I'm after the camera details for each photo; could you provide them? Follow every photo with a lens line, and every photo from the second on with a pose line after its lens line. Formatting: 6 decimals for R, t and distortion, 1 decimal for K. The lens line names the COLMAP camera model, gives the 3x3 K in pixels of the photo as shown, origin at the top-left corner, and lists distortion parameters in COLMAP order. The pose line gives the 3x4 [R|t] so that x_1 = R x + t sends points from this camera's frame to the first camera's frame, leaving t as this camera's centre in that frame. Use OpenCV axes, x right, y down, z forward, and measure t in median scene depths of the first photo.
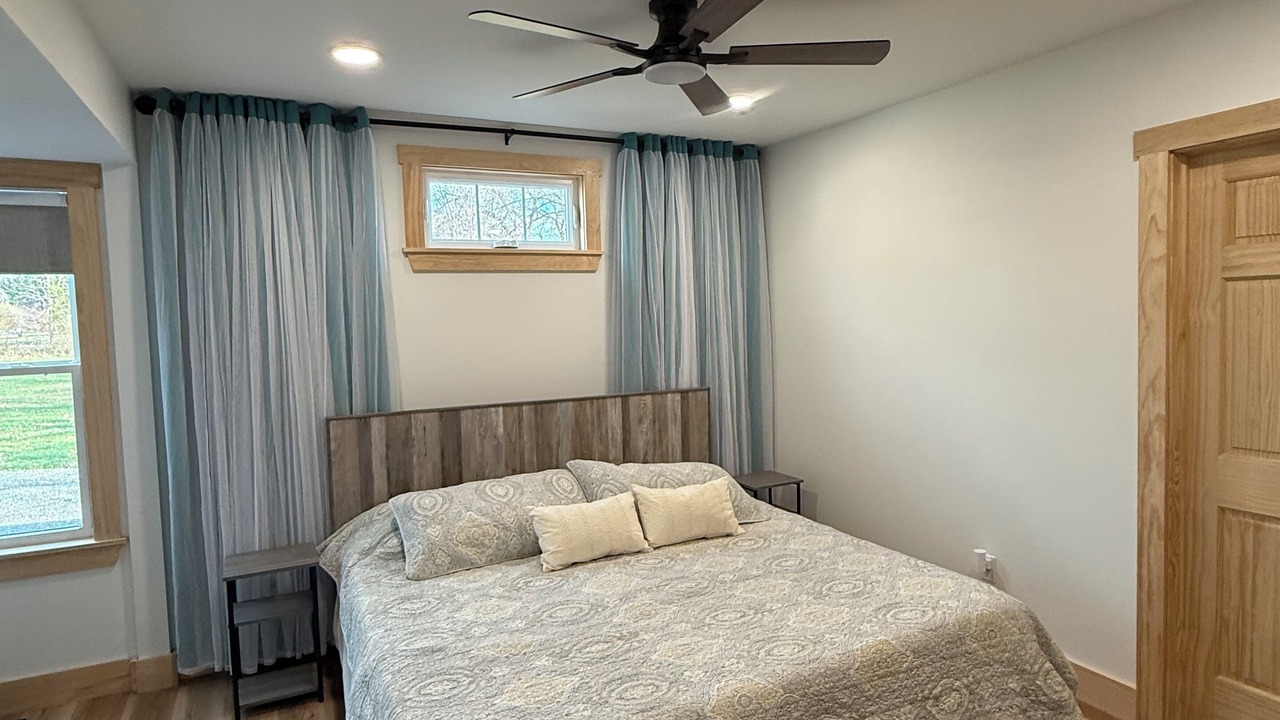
lens RADIAL K [[721.1, 0, 640.0], [0, 721.1, 360.0], [0, 0, 1]] dist [0.002340, 0.000702]
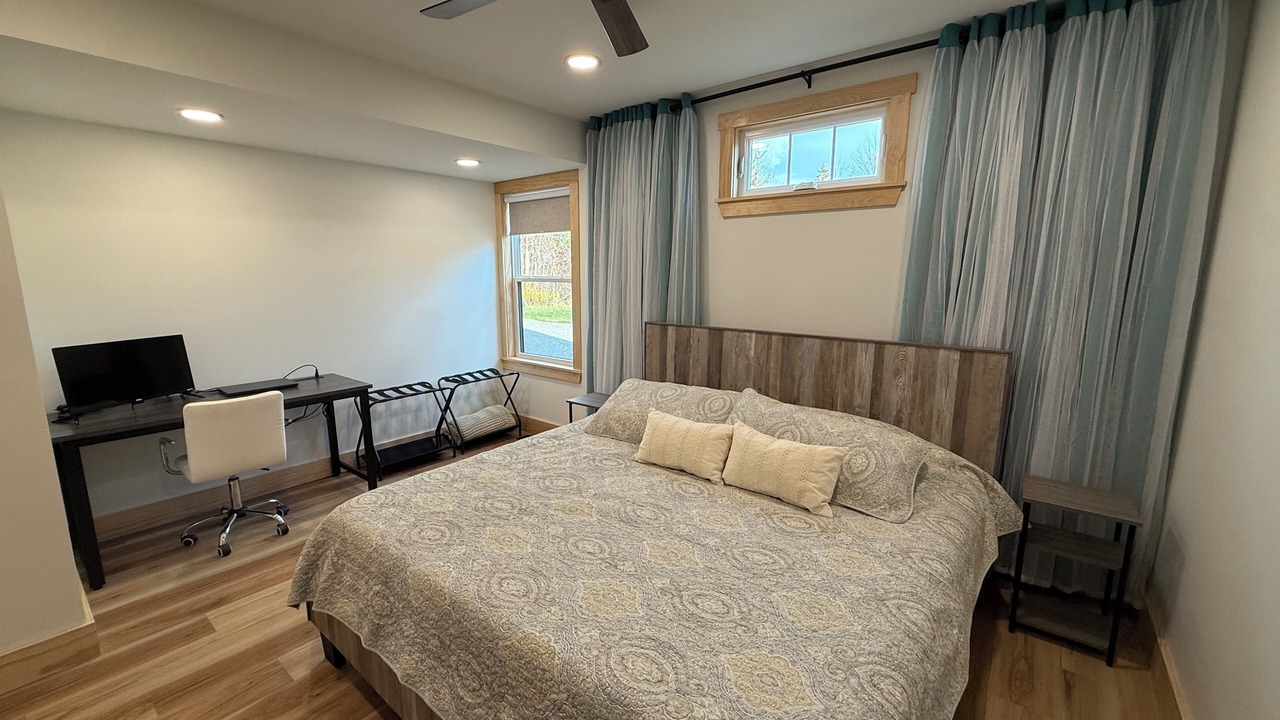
lens RADIAL K [[509.4, 0, 640.0], [0, 509.4, 360.0], [0, 0, 1]] dist [0.001454, 0.000122]
pose [[0.420762, 0.182105, -0.888705, 0.466923], [-0.072632, 0.983262, 0.167093, -0.016033], [0.904259, -0.005758, 0.426946, 0.482719]]
